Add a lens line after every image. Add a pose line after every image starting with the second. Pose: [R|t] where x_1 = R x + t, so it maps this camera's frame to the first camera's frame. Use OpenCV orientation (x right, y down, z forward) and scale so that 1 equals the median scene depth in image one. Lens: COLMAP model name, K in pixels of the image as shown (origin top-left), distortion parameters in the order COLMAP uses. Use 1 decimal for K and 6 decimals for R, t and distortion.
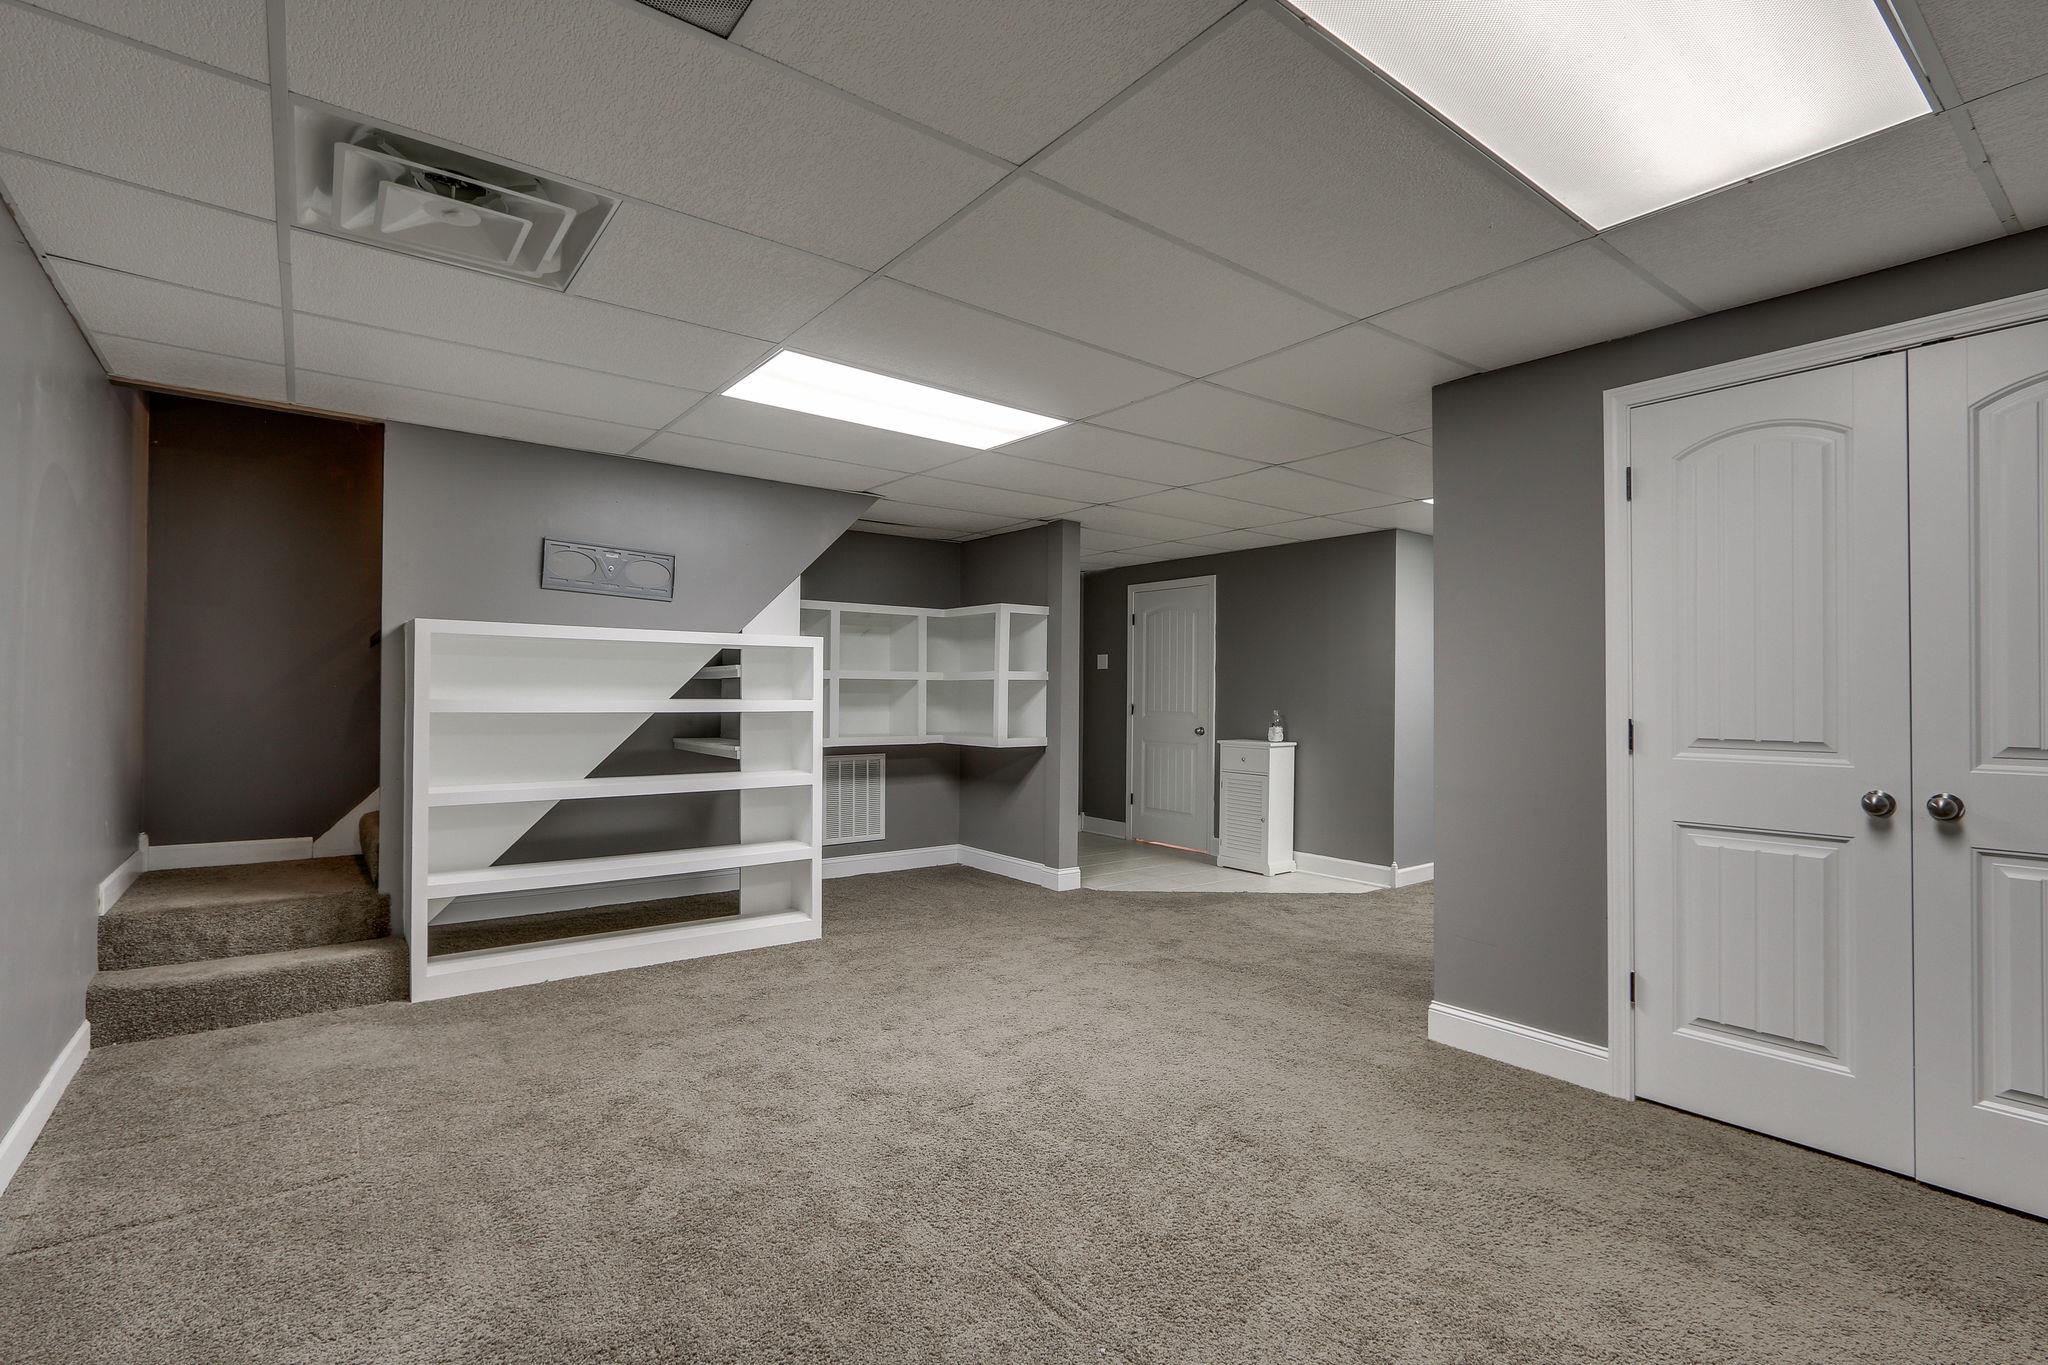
lens RADIAL K [[939.6, 0, 1029.1], [0, 939.6, 693.1], [0, 0, 1]] dist [-0.002918, 0.000292]
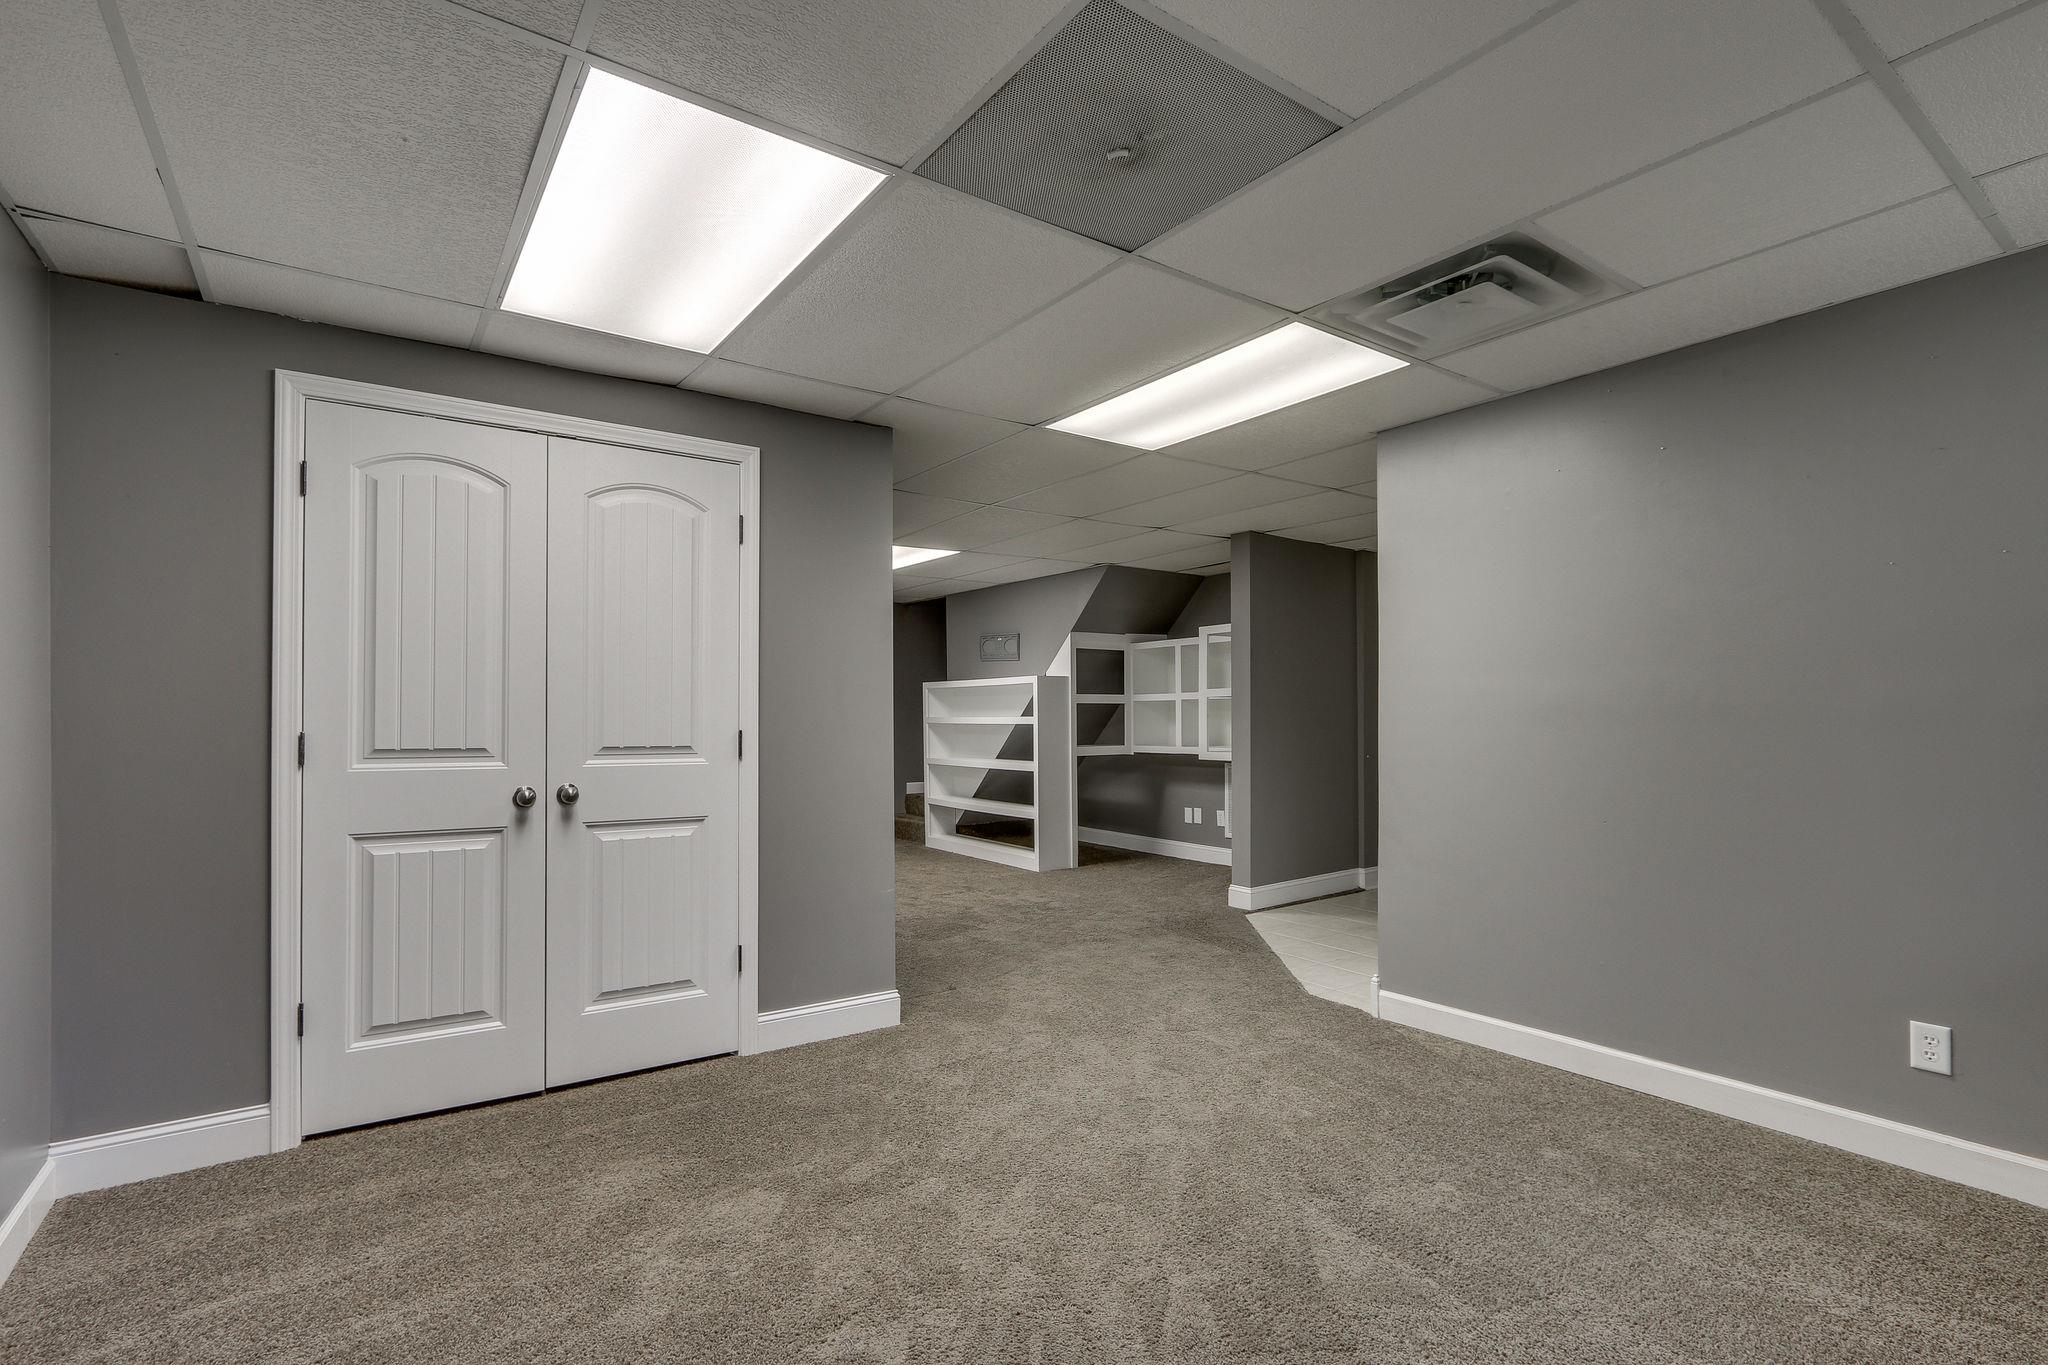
lens RADIAL K [[939.6, 0, 1025.9], [0, 939.6, 693.5], [0, 0, 1]] dist [-0.002918, 0.000292]
pose [[0.046402, 0.023702, 0.998642, -0.293320], [-0.012700, 0.999652, -0.023135, 0.001822], [-0.998842, -0.011609, 0.046686, 0.277808]]
